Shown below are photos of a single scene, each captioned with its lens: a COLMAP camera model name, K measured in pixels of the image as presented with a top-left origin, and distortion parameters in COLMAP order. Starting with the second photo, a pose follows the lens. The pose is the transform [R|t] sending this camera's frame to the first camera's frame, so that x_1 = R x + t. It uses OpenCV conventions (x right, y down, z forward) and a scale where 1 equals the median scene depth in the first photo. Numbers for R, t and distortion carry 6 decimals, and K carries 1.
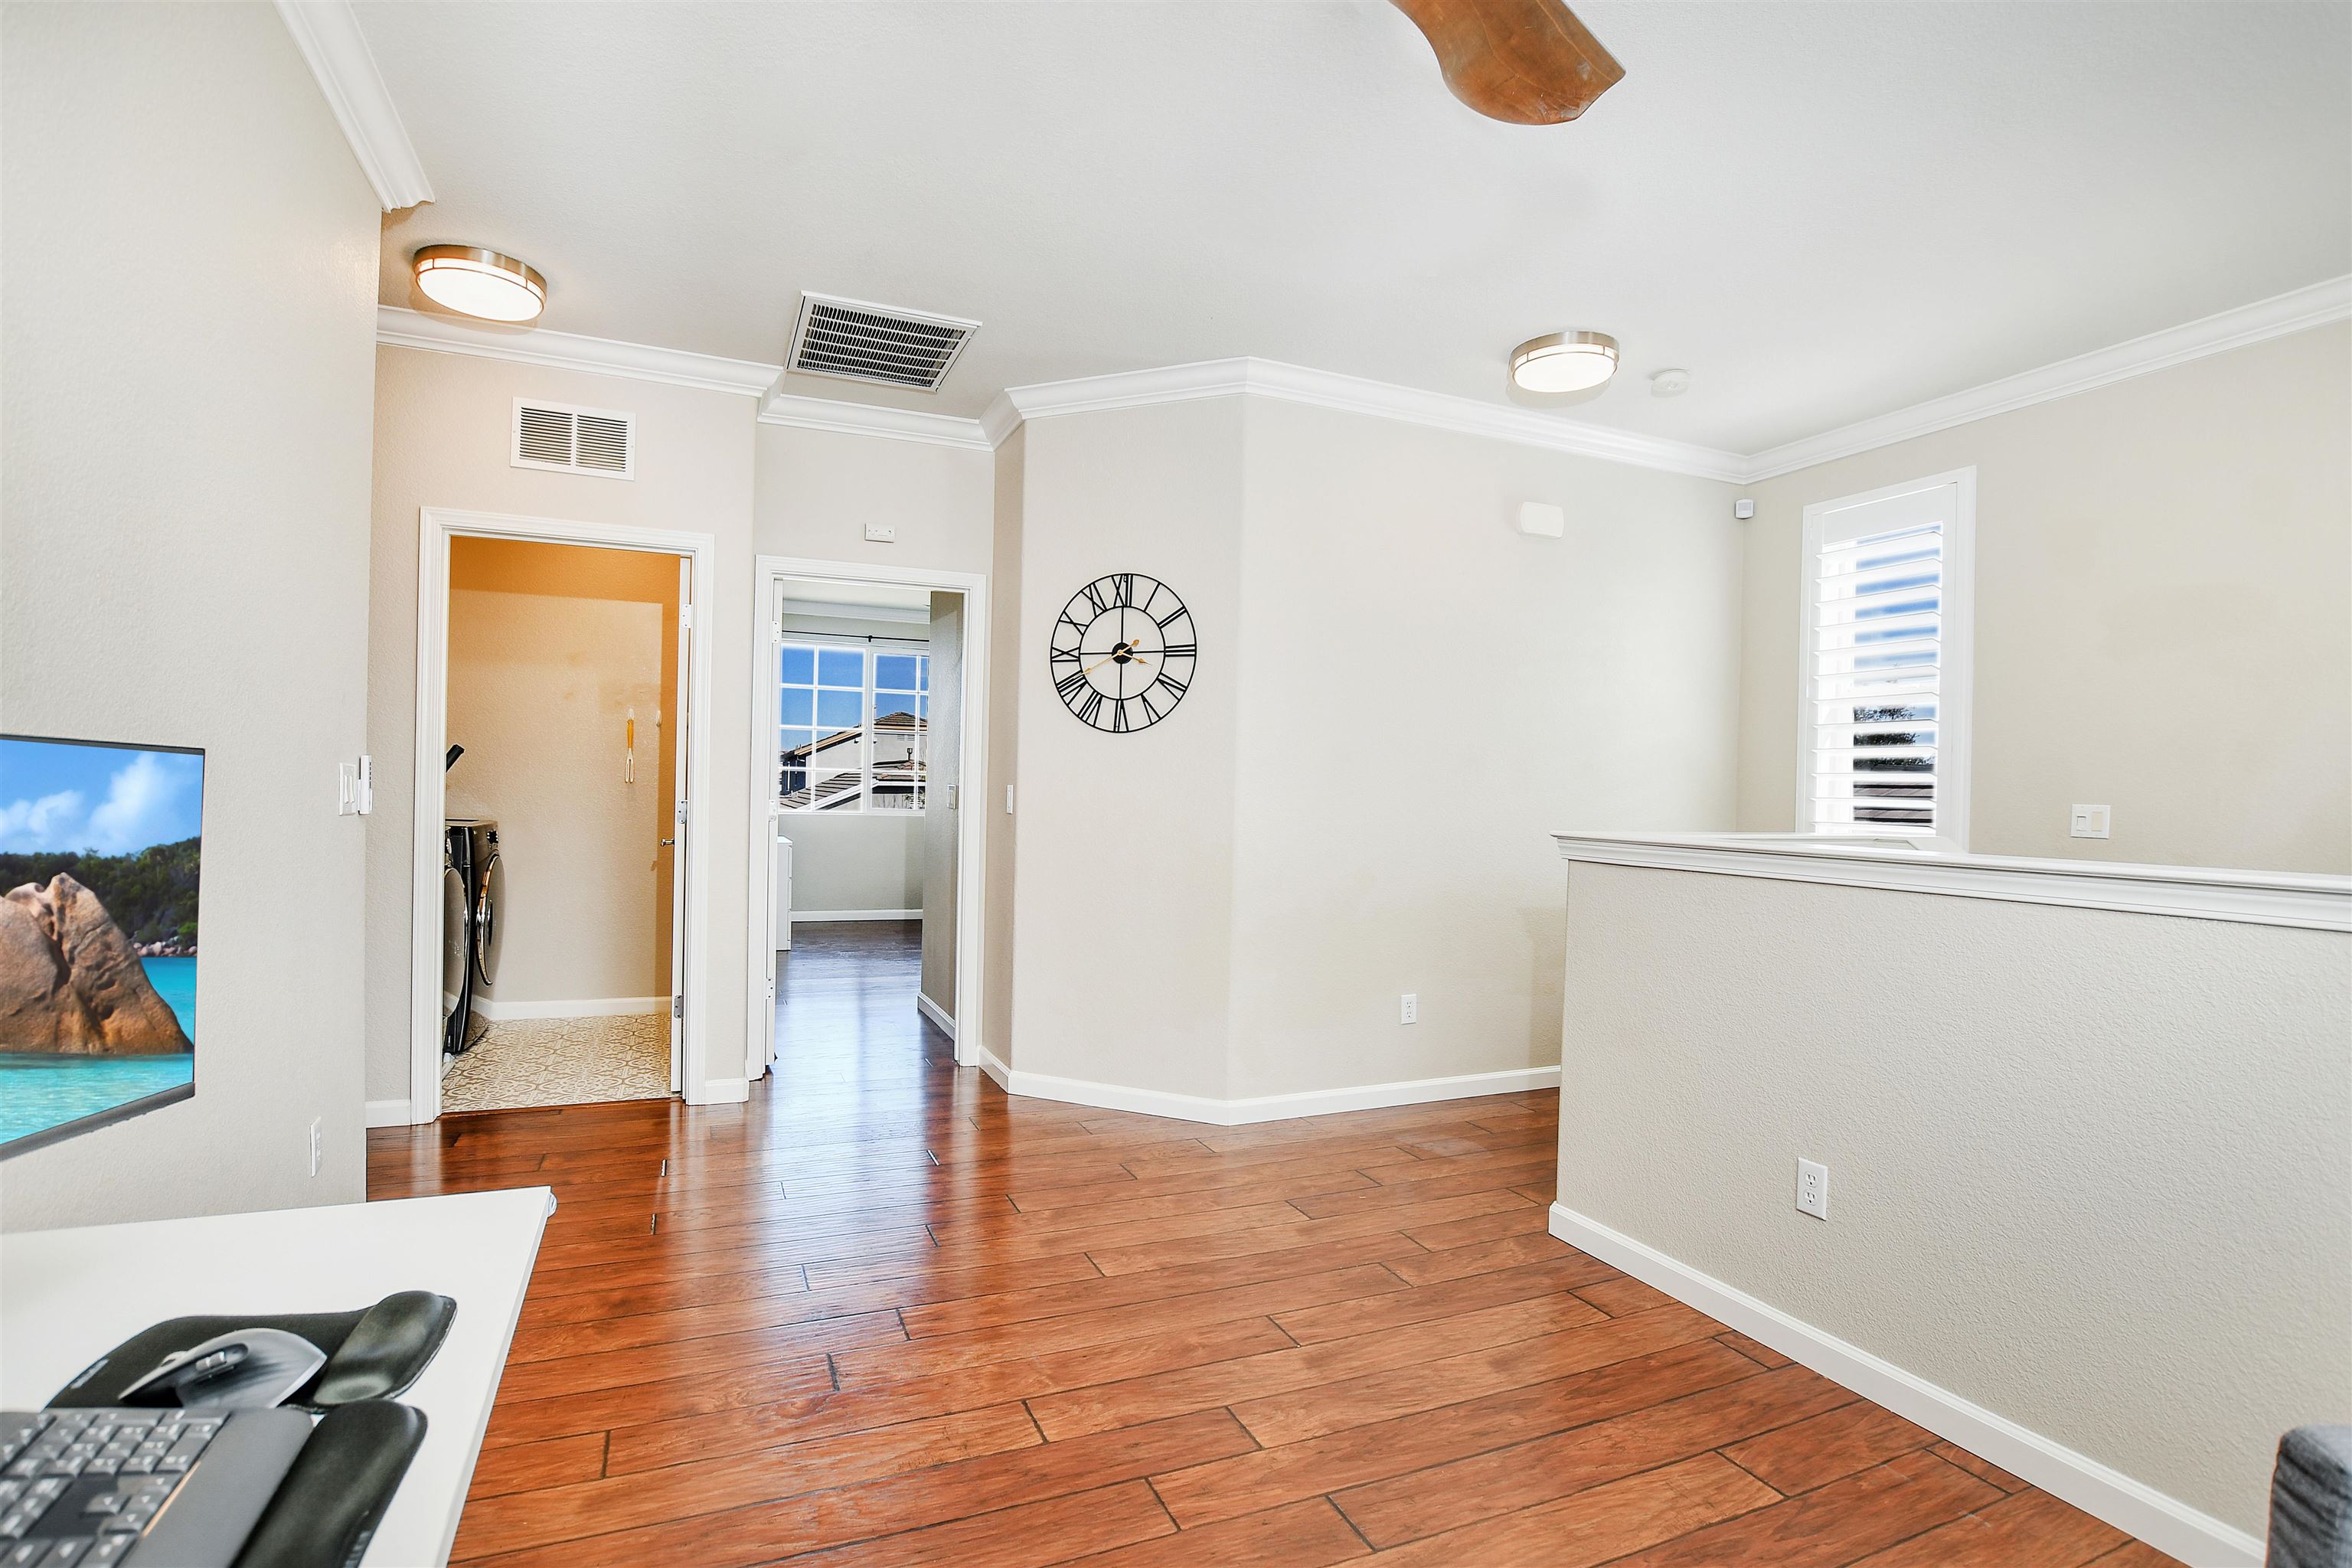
lens RADIAL K [[1101.3, 0, 1164.0], [0, 1101.3, 780.8], [0, 0, 1]] dist [-0.028201, 0.004399]
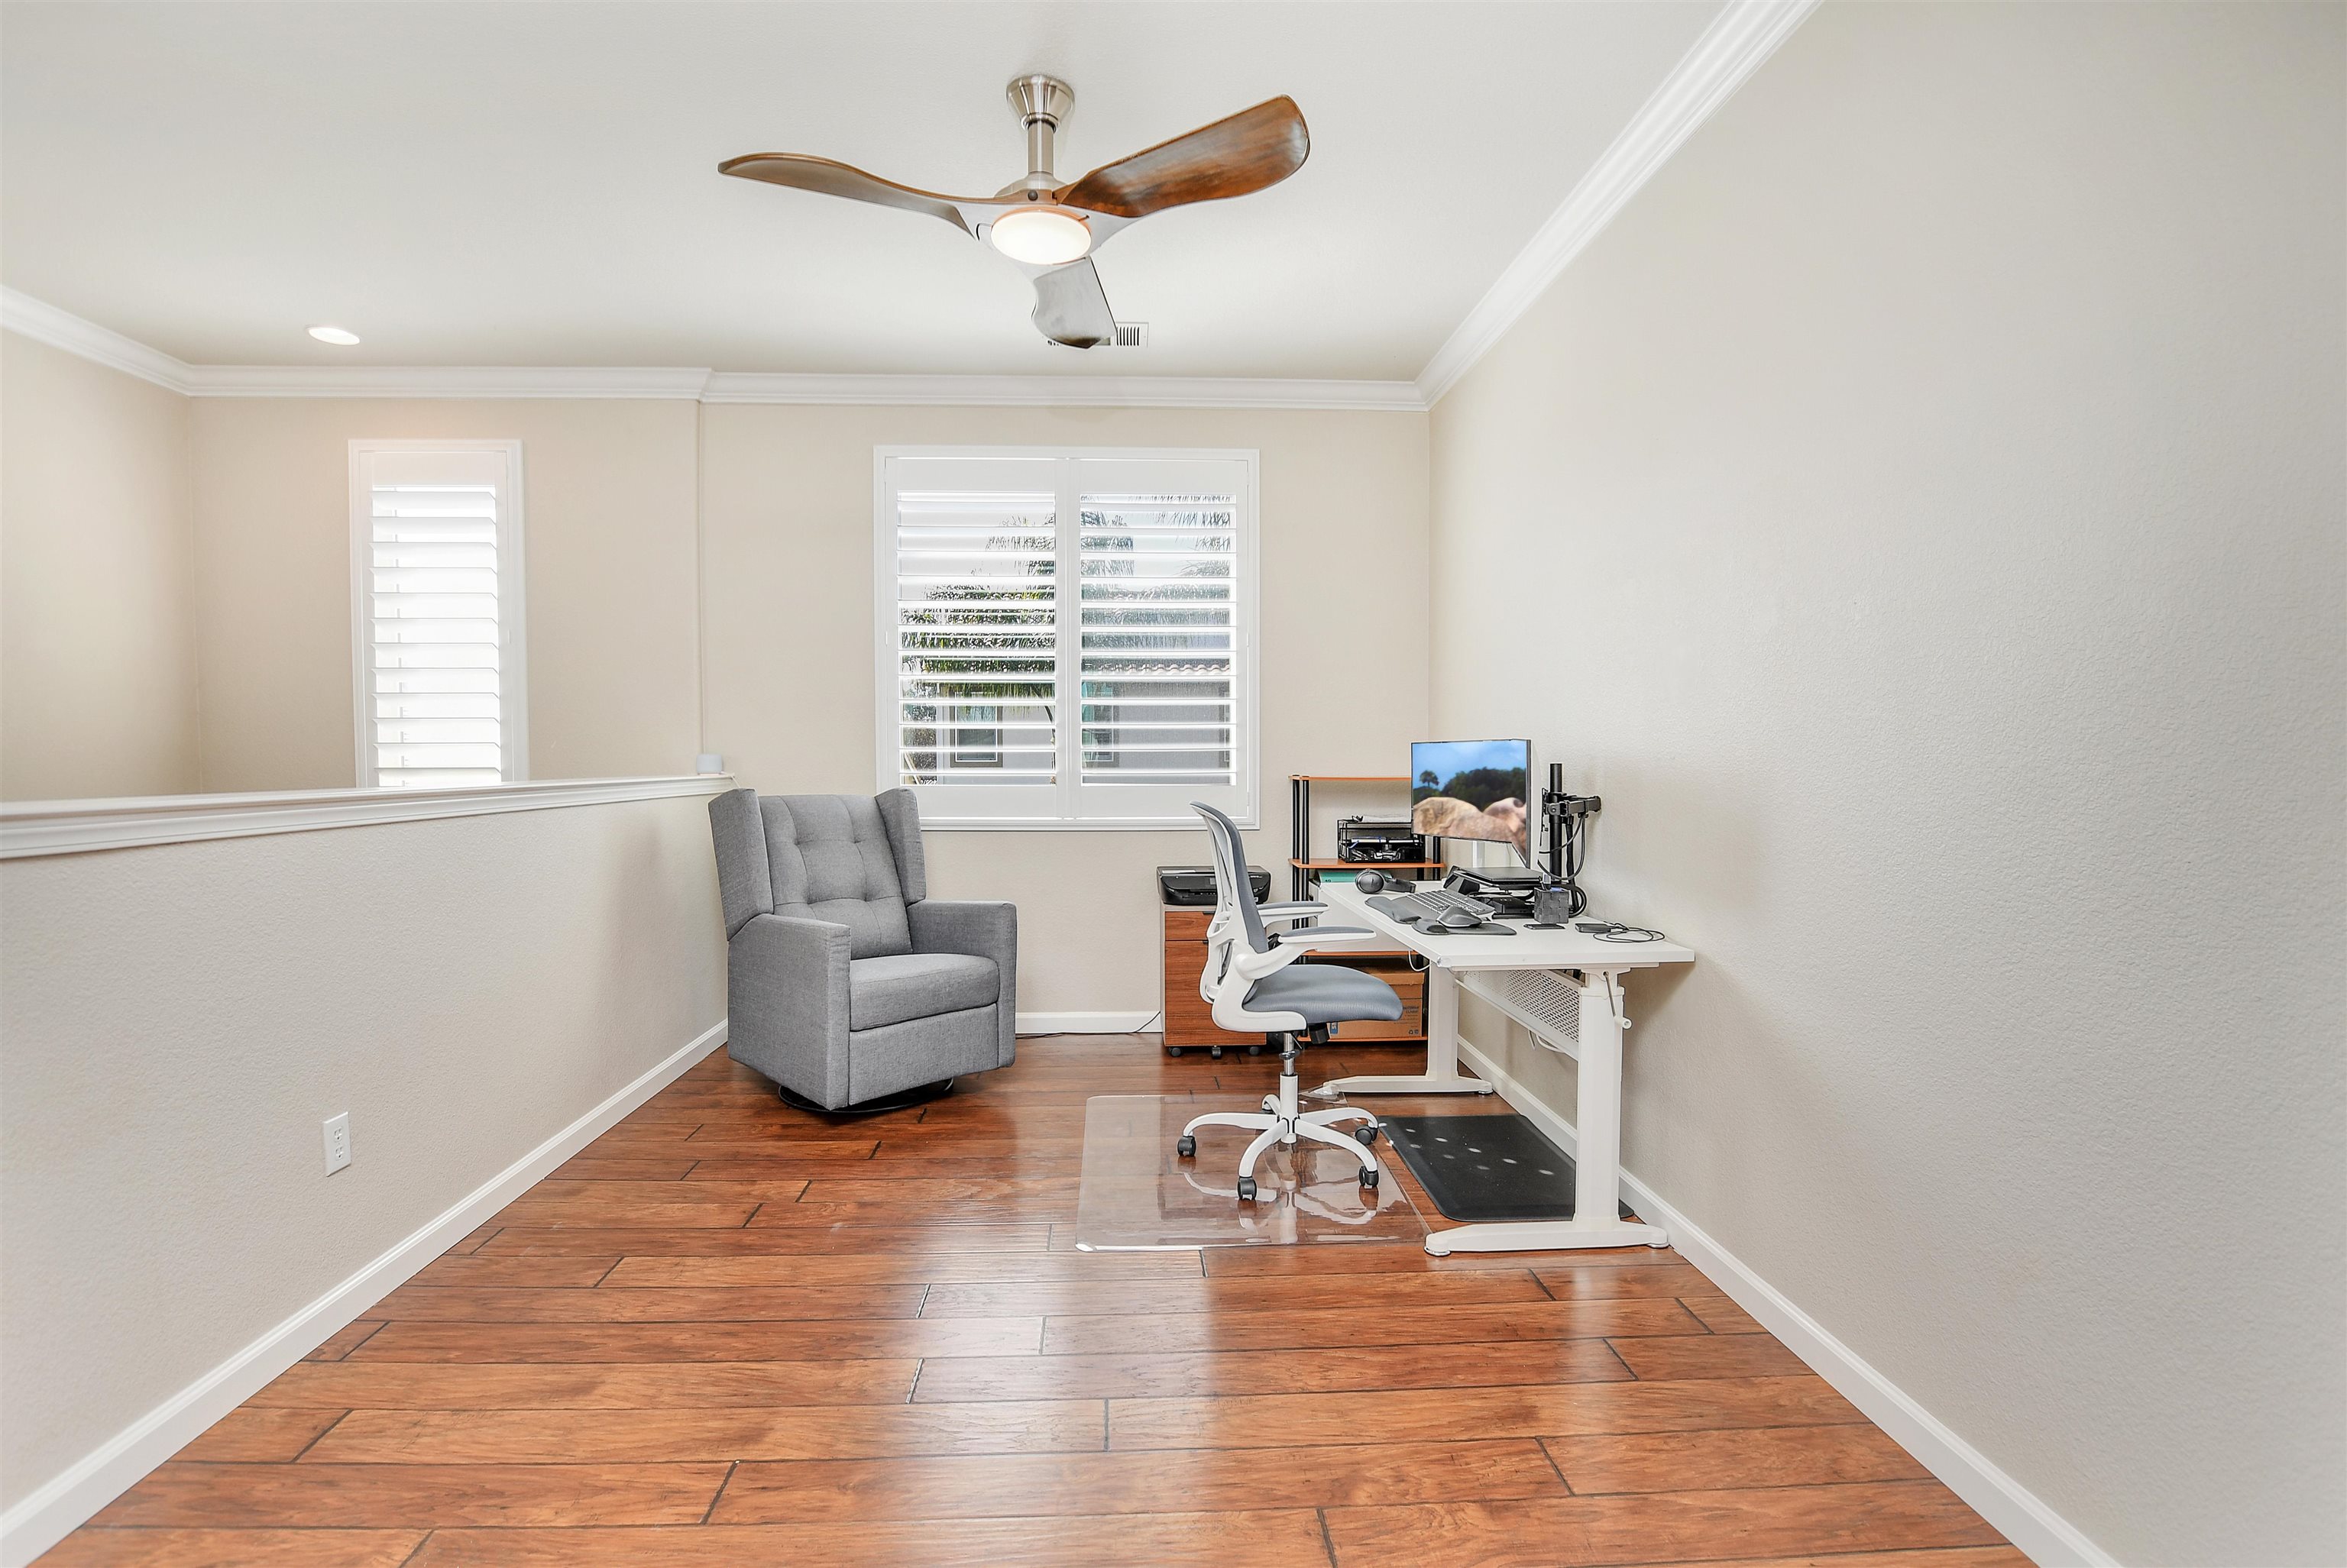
lens RADIAL K [[1086.8, 0, 1158.8], [0, 1086.8, 776.8], [0, 0, 1]] dist [-0.004132, -0.000067]
pose [[-0.933737, -0.030438, 0.356662, -0.452806], [-0.025497, 0.999503, 0.018548, 0.014090], [-0.357049, 0.008225, -0.934049, 1.762740]]
